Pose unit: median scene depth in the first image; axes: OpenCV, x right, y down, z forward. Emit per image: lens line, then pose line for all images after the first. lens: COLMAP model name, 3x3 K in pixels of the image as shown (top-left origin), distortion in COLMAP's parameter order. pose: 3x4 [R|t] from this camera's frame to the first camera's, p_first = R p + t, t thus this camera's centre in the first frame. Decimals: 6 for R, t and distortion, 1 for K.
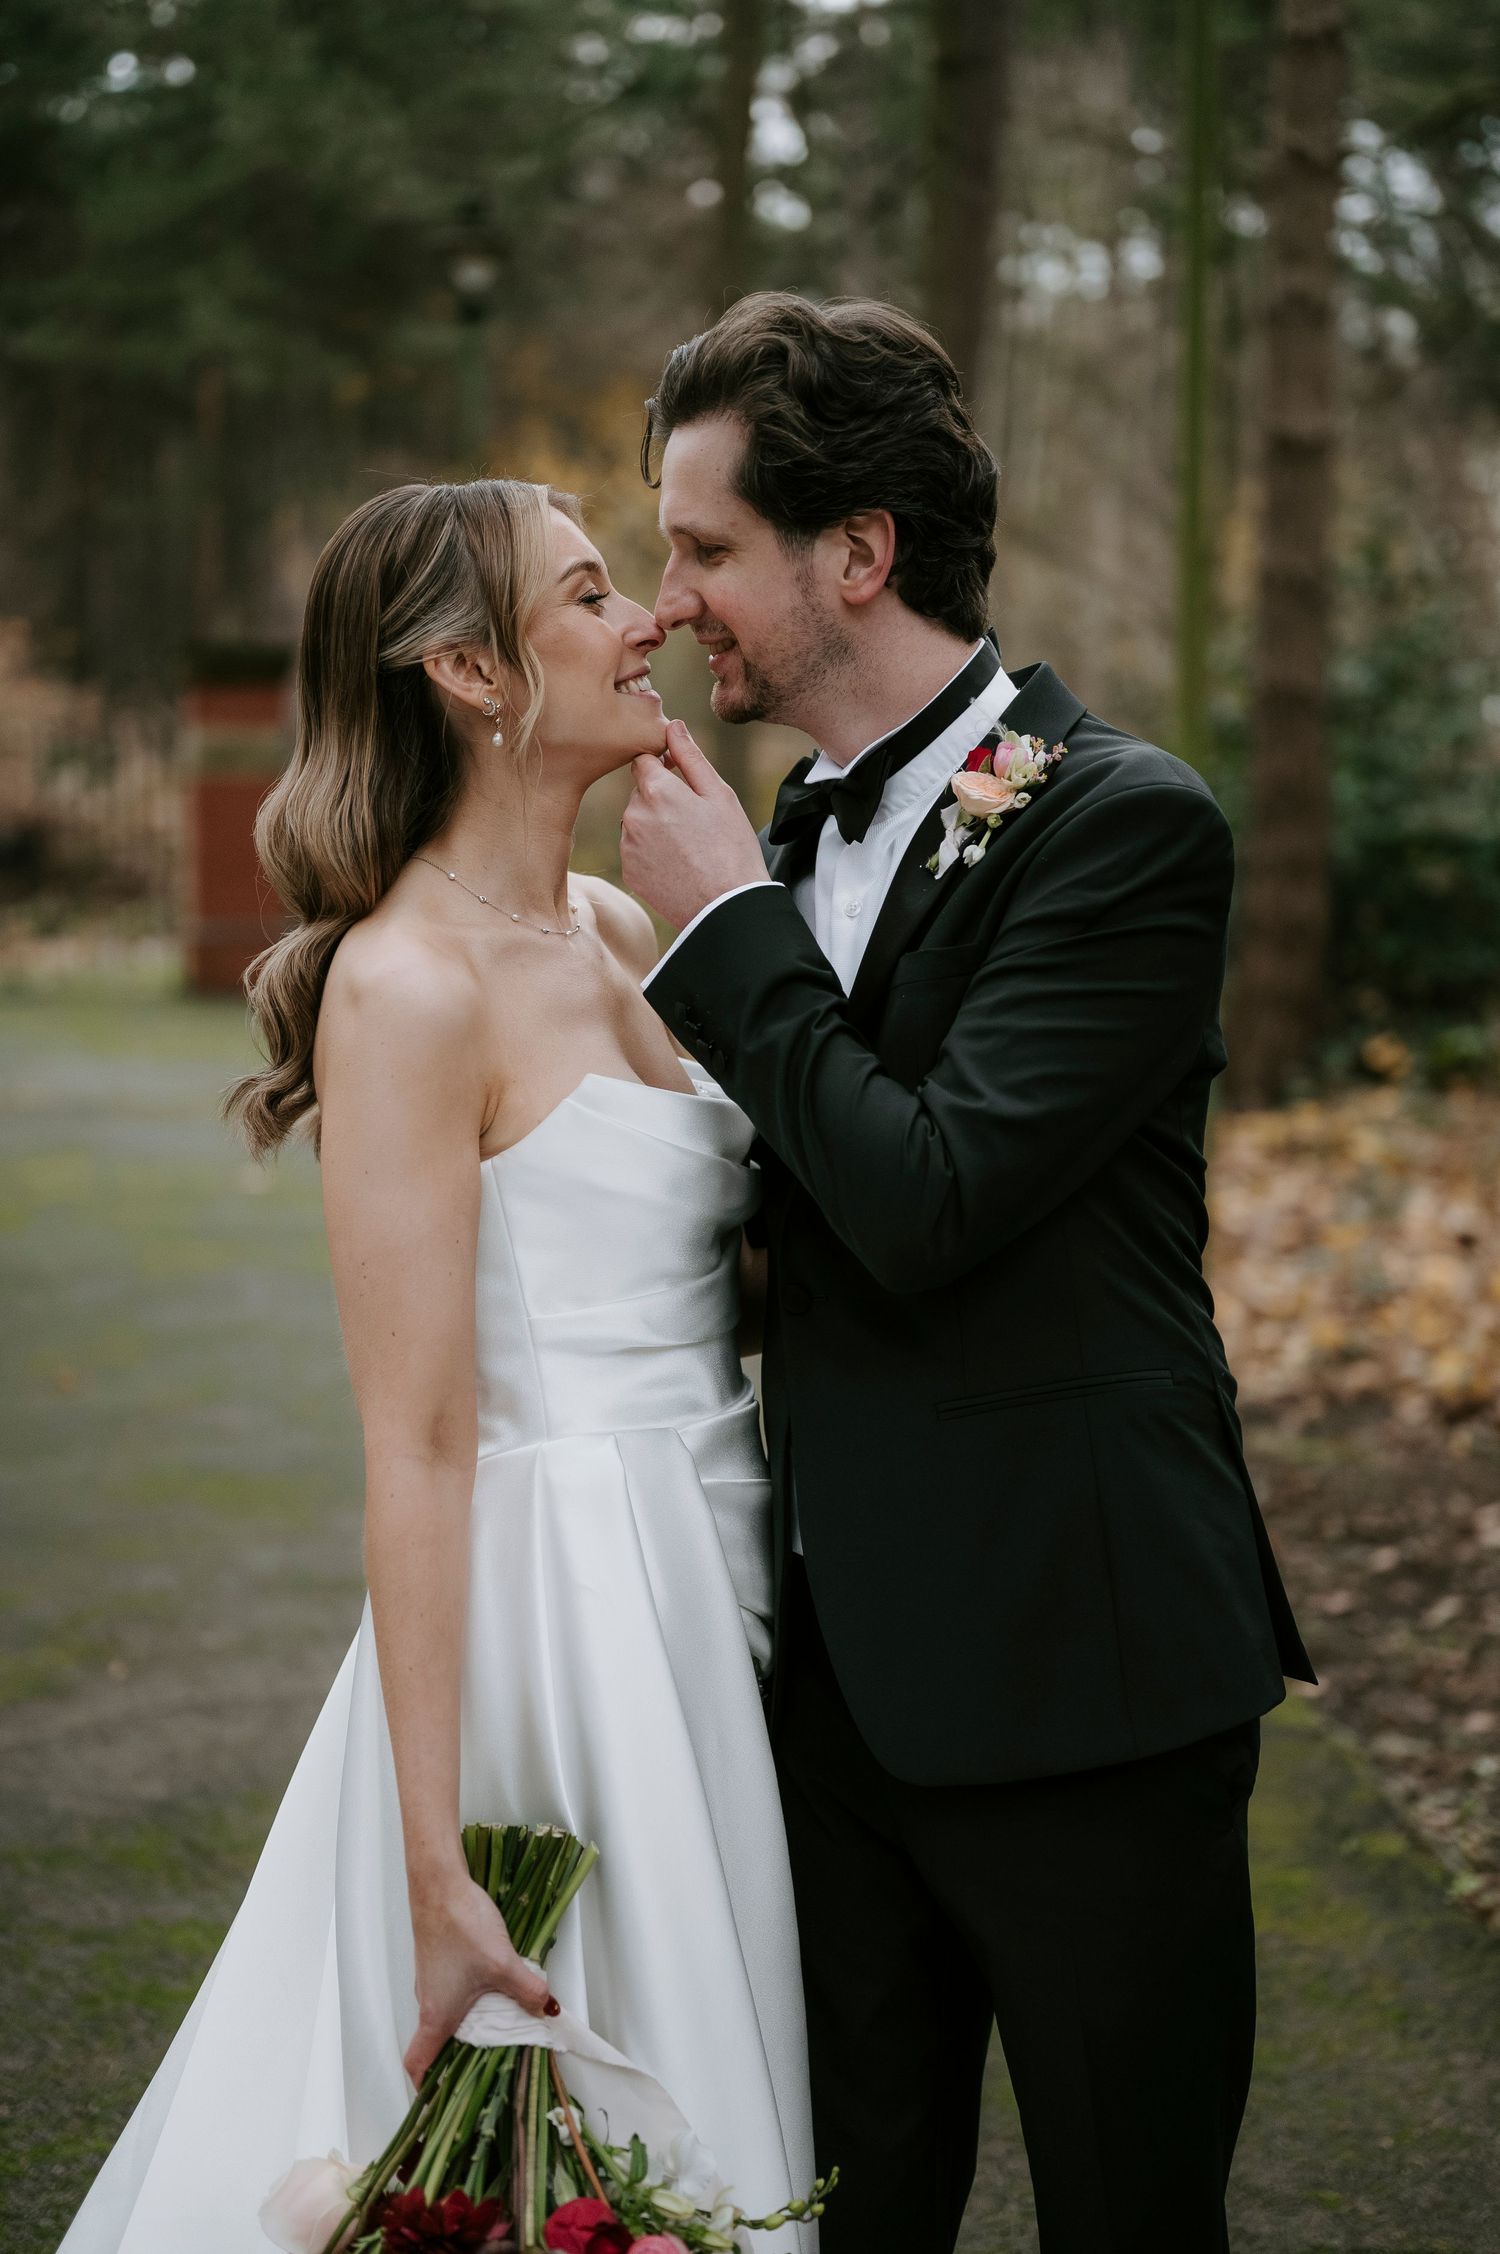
lens RADIAL K [[3141.2, 0, 760.3], [0, 3141.2, 1041.2], [0, 0, 1]] dist [0.003040, 0.004309]
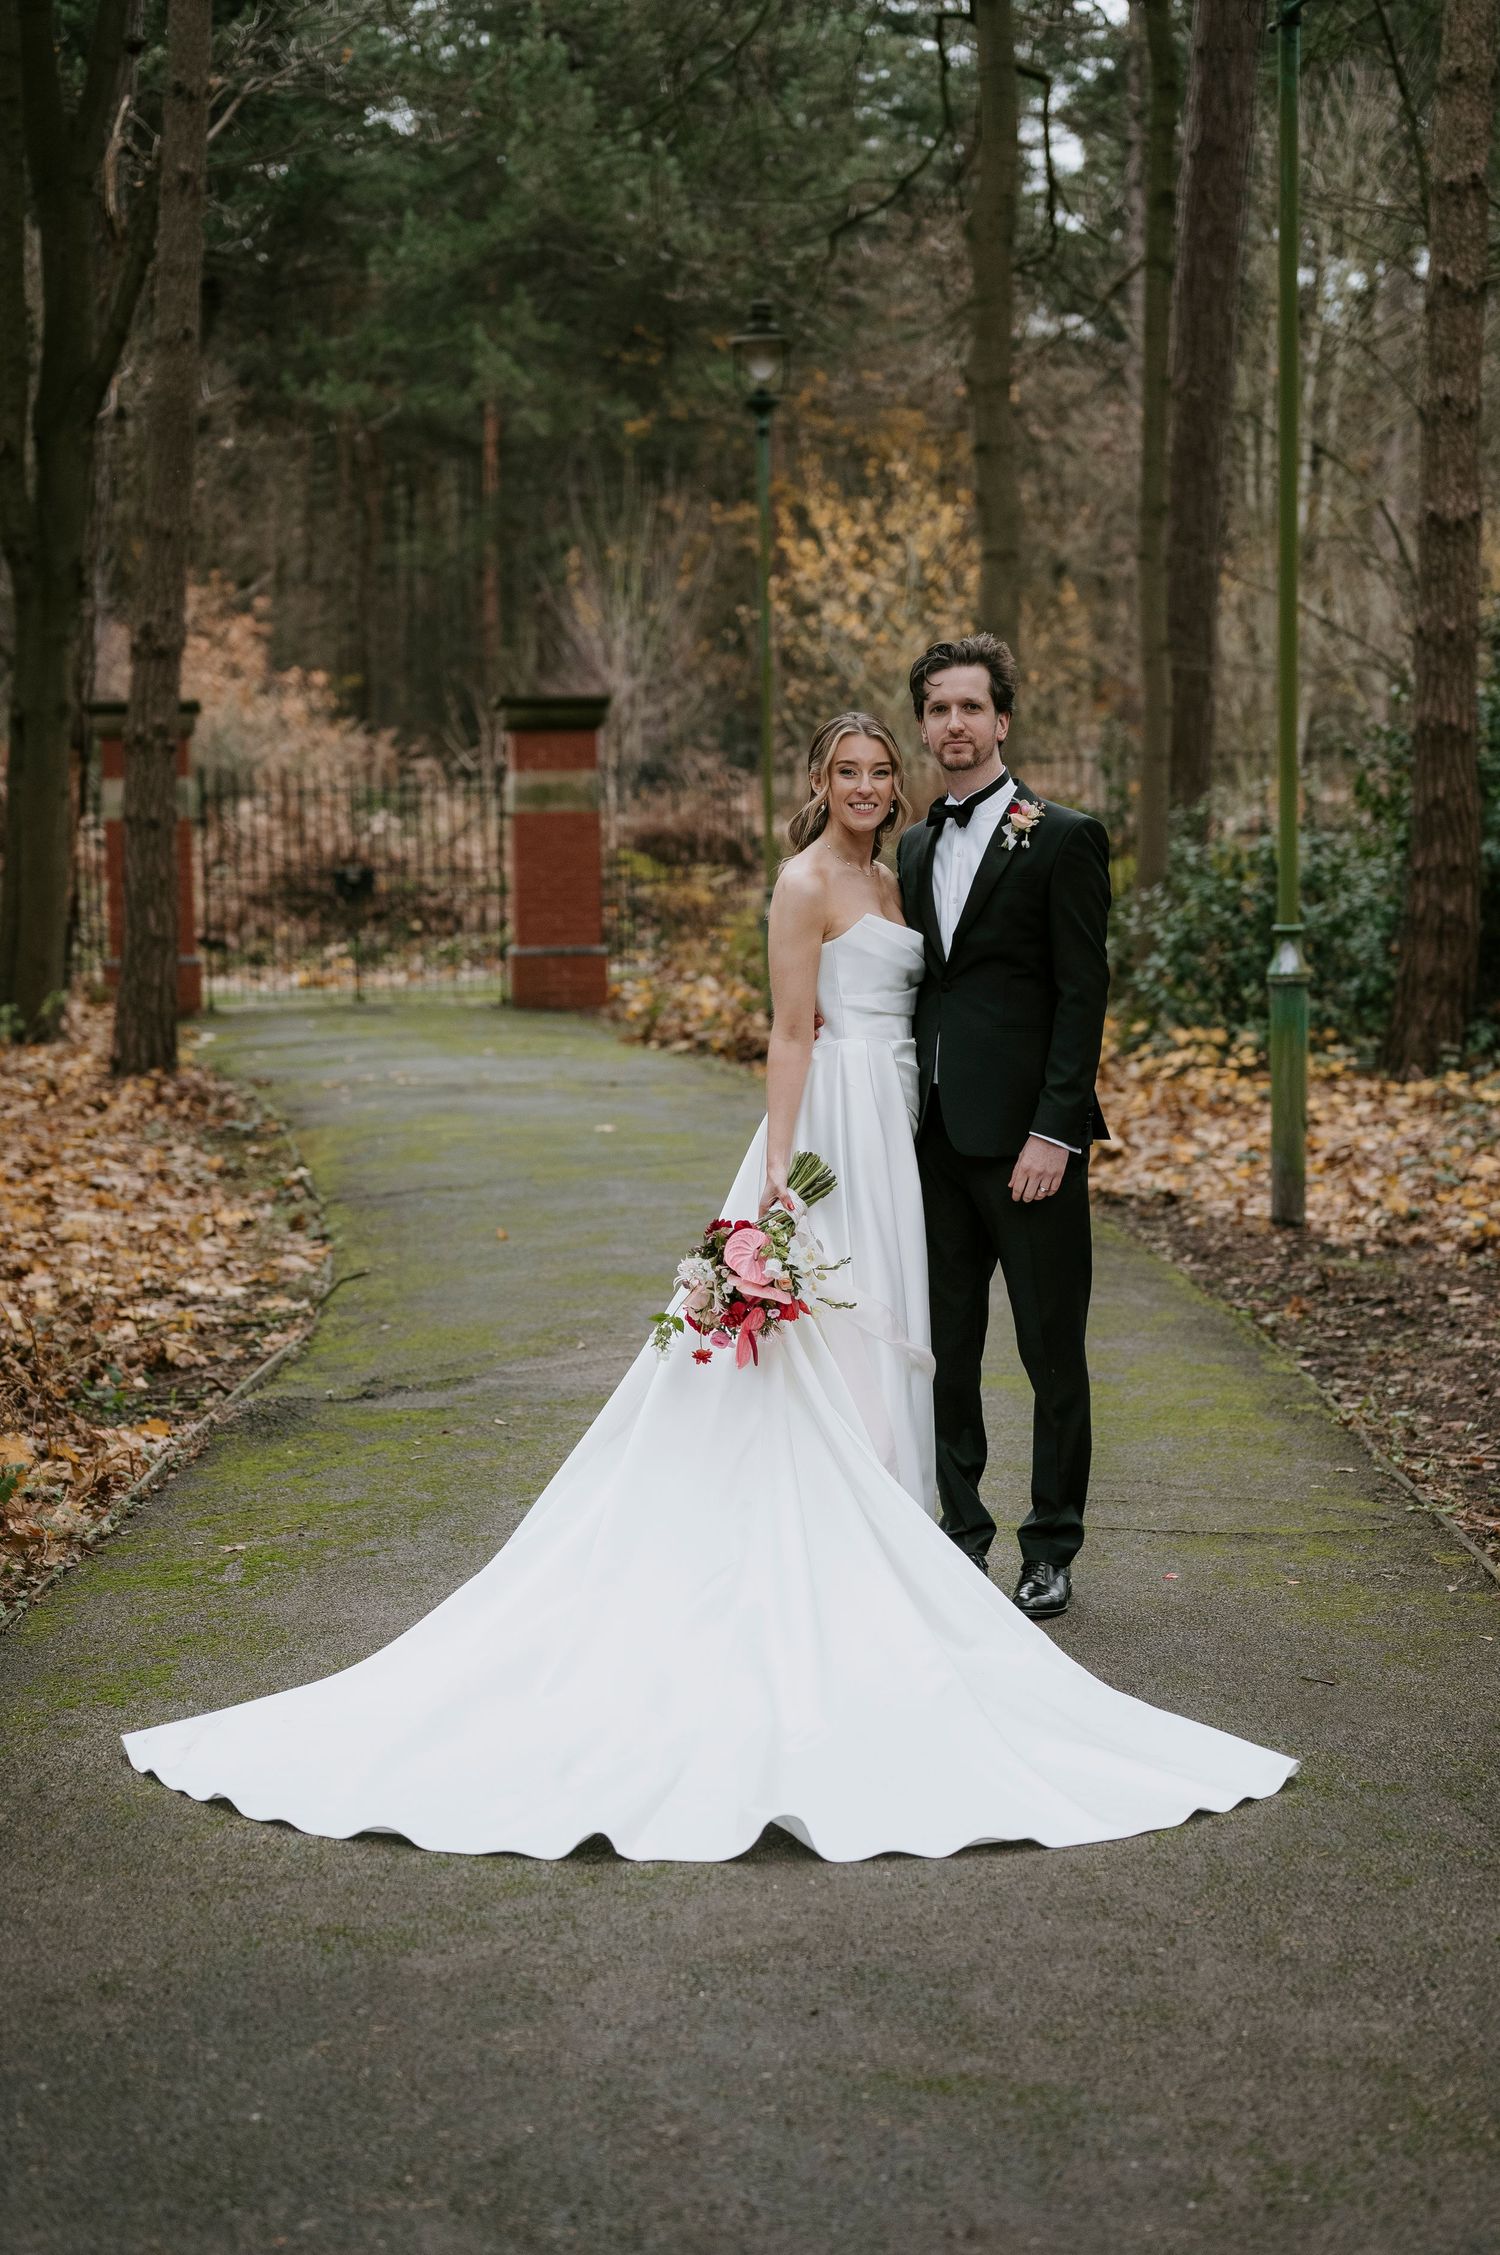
lens RADIAL K [[3299.5, 0, 670.8], [0, 3299.5, 1164.4], [0, 0, 1]] dist [-0.001978, 0.005756]
pose [[0.993281, -0.004299, -0.115646, 0.046910], [0.007033, 0.999705, 0.023243, 0.059597], [0.115511, -0.023900, 0.993019, -0.716844]]
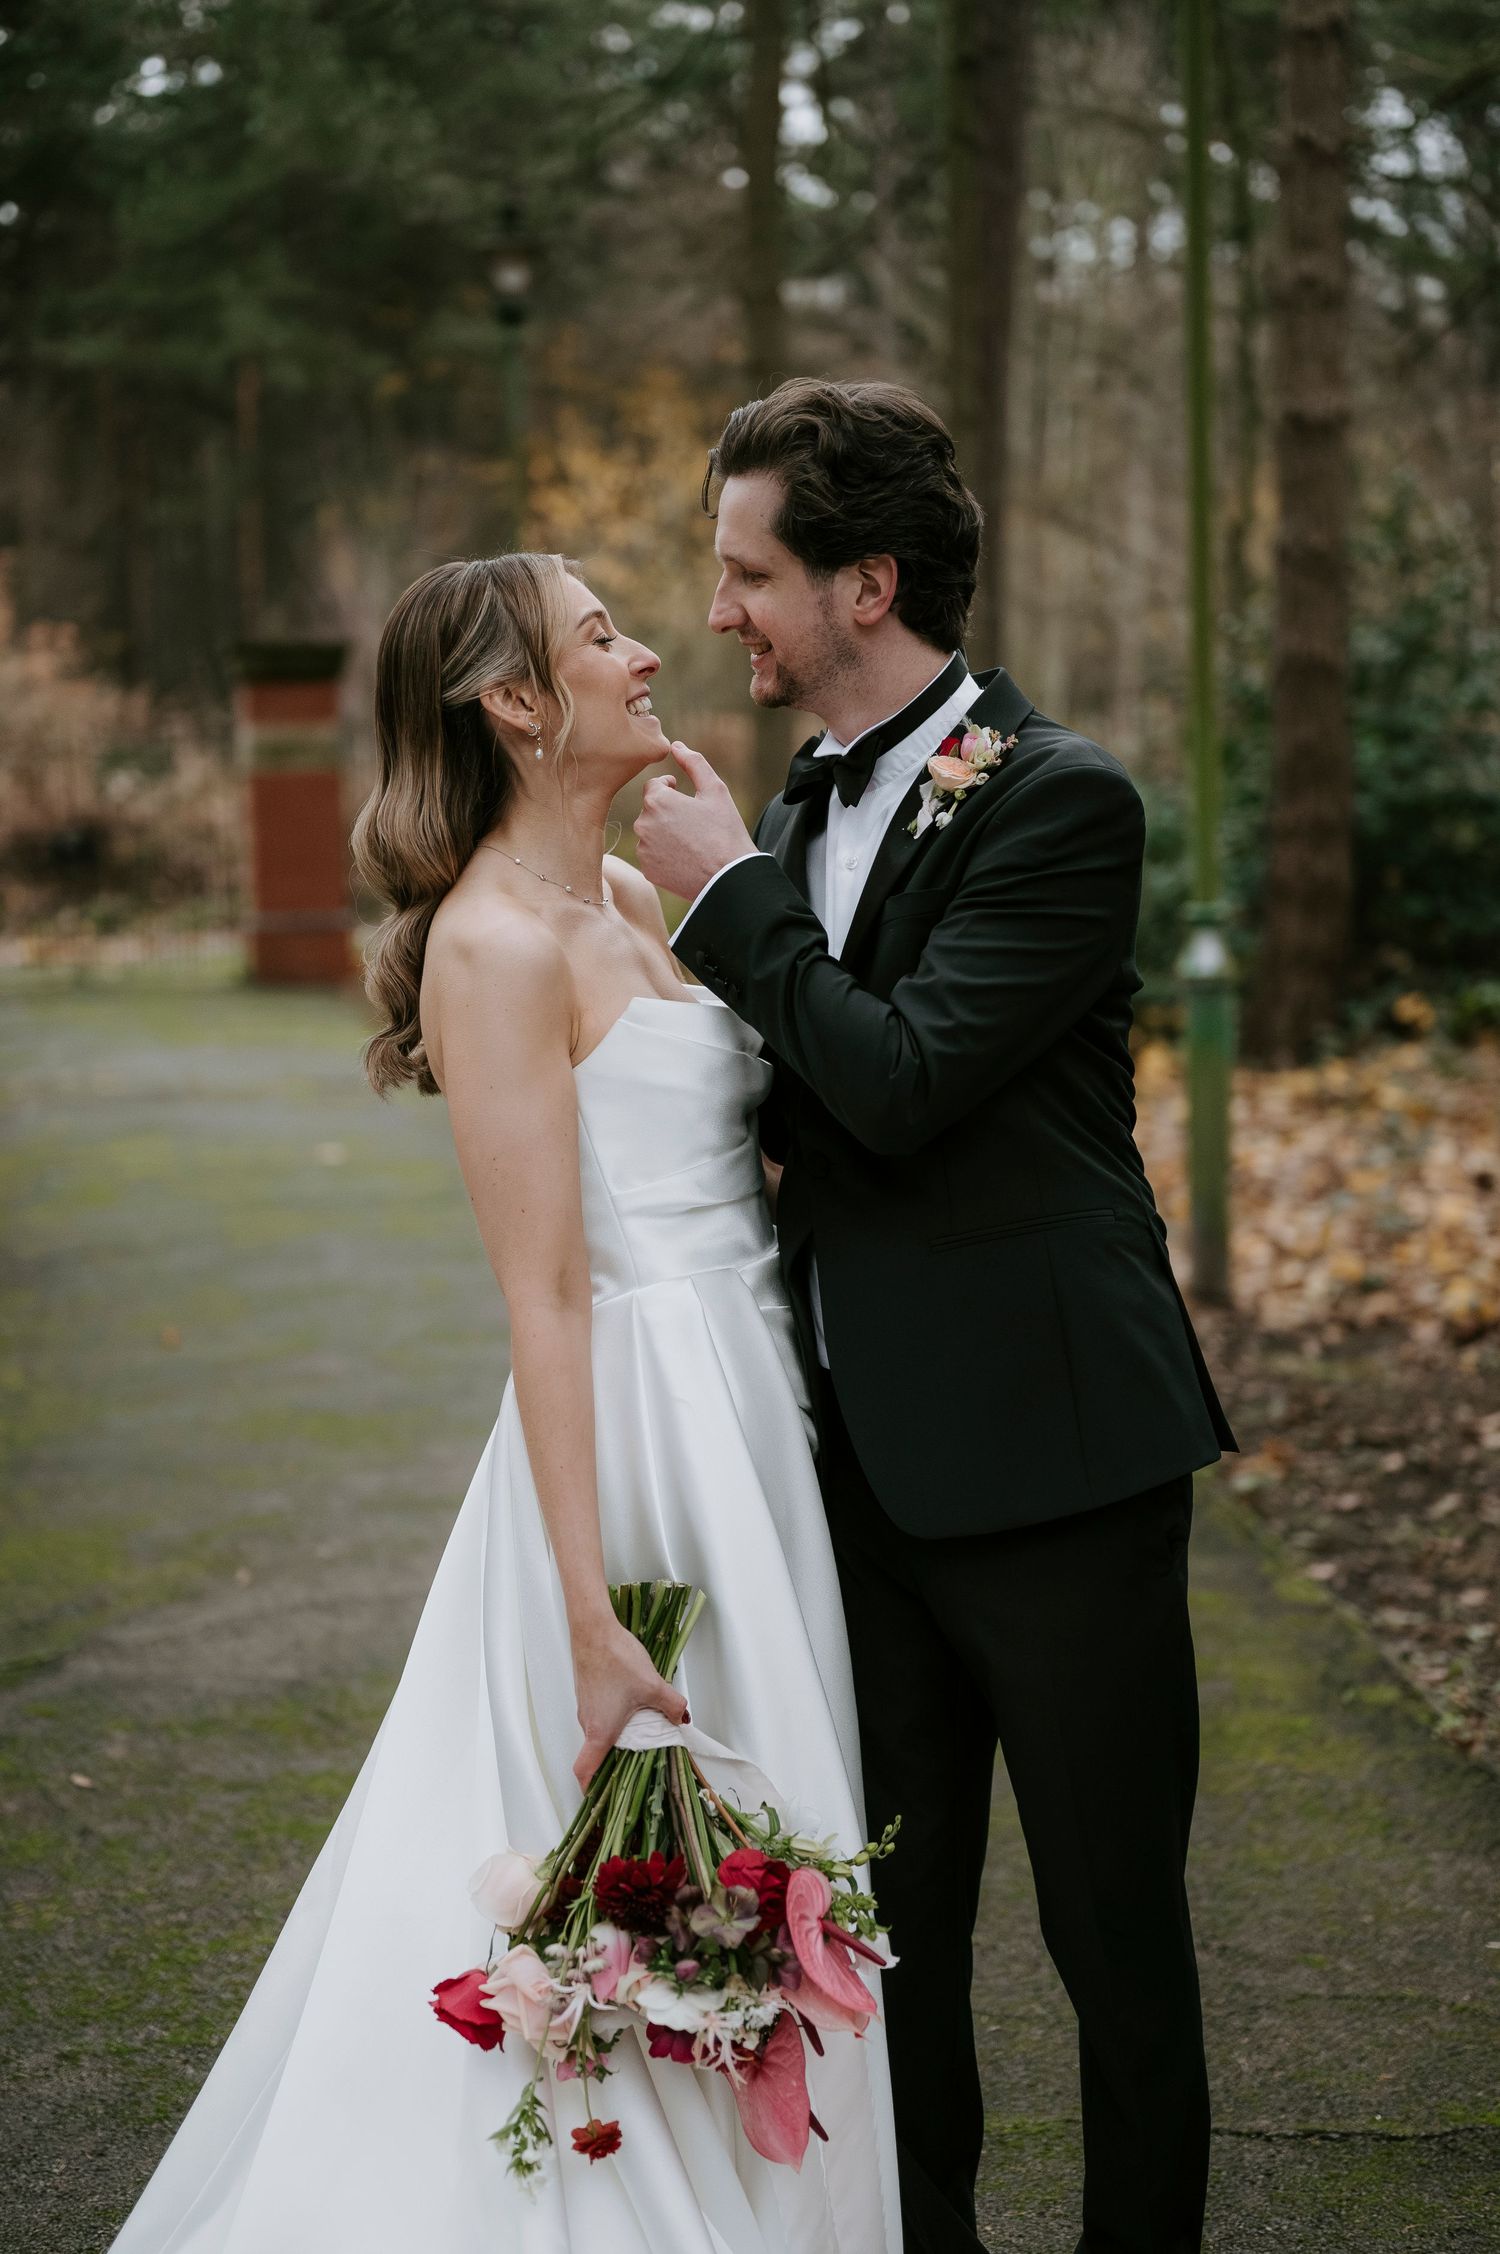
lens RADIAL K [[3151.0, 0, 681.8], [0, 3151.0, 1037.4], [0, 0, 1]] dist [0.002602, 0.010251]
pose [[0.998920, -0.023349, -0.040181, 0.000100], [0.023516, 0.999717, 0.003680, 0.008806], [0.040084, -0.004620, 0.999186, -0.110870]]
